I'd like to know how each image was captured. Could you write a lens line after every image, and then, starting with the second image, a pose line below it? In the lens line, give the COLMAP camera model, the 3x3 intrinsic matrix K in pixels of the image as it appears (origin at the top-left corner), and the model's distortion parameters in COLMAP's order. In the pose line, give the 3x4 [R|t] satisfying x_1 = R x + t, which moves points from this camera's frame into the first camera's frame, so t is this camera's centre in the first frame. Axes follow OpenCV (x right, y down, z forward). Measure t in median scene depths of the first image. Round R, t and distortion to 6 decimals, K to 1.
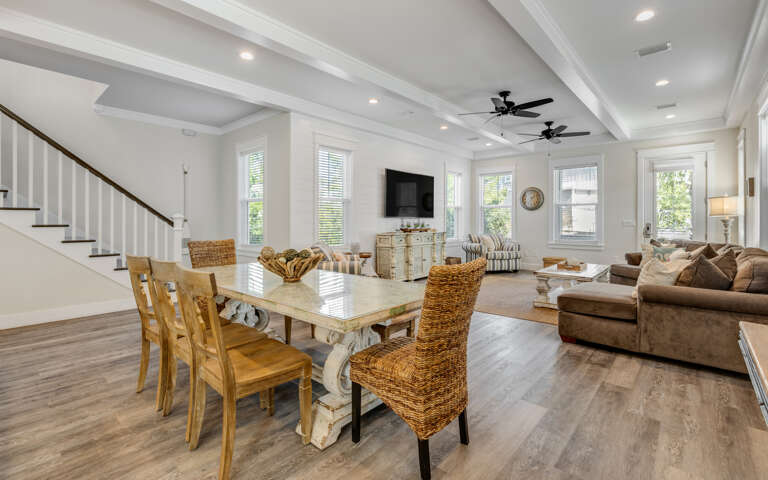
lens RADIAL K [[350.5, 0, 366.1], [0, 350.5, 221.2], [0, 0, 1]] dist [-0.005405, -0.001980]
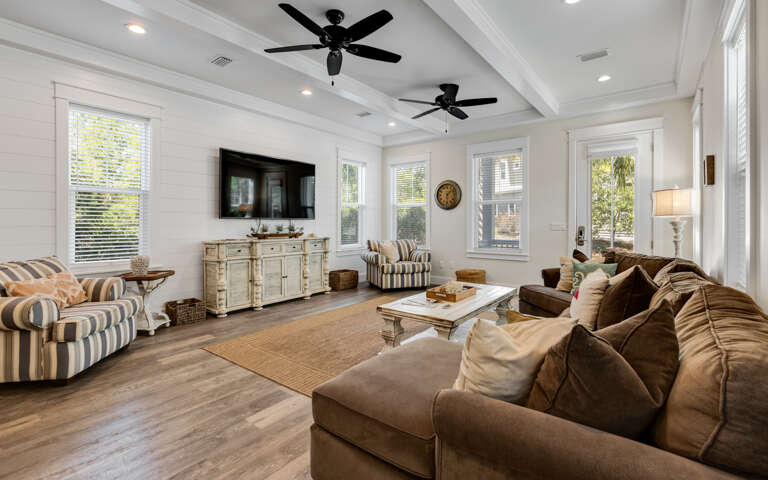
lens RADIAL K [[350.5, 0, 370.0], [0, 350.5, 223.0], [0, 0, 1]] dist [-0.005405, -0.001980]
pose [[0.997729, 0.000772, 0.067348, 0.332130], [-0.000710, 0.999999, -0.000948, -0.000225], [-0.067349, 0.000898, 0.997729, 0.303304]]
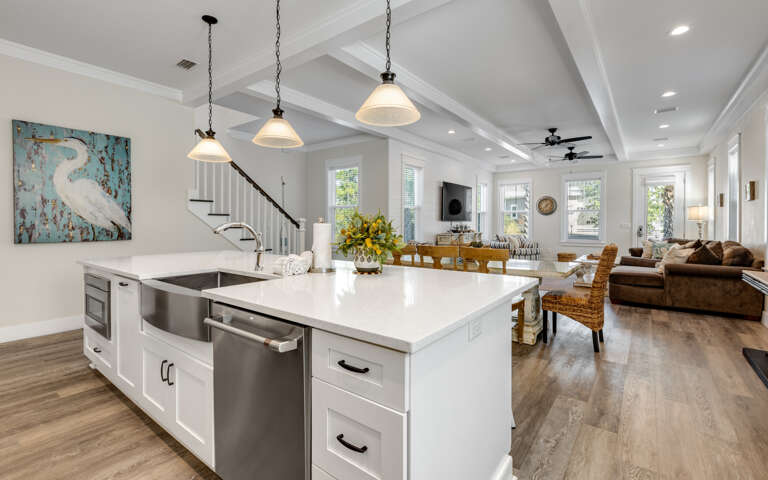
lens RADIAL K [[350.5, 0, 364.7], [0, 350.5, 224.2], [0, 0, 1]] dist [-0.005405, -0.001980]
pose [[0.997221, 0.000310, 0.074504, -0.339462], [-0.000315, 1.000000, 0.000052, 0.000881], [-0.074504, -0.000076, 0.997221, -0.233751]]
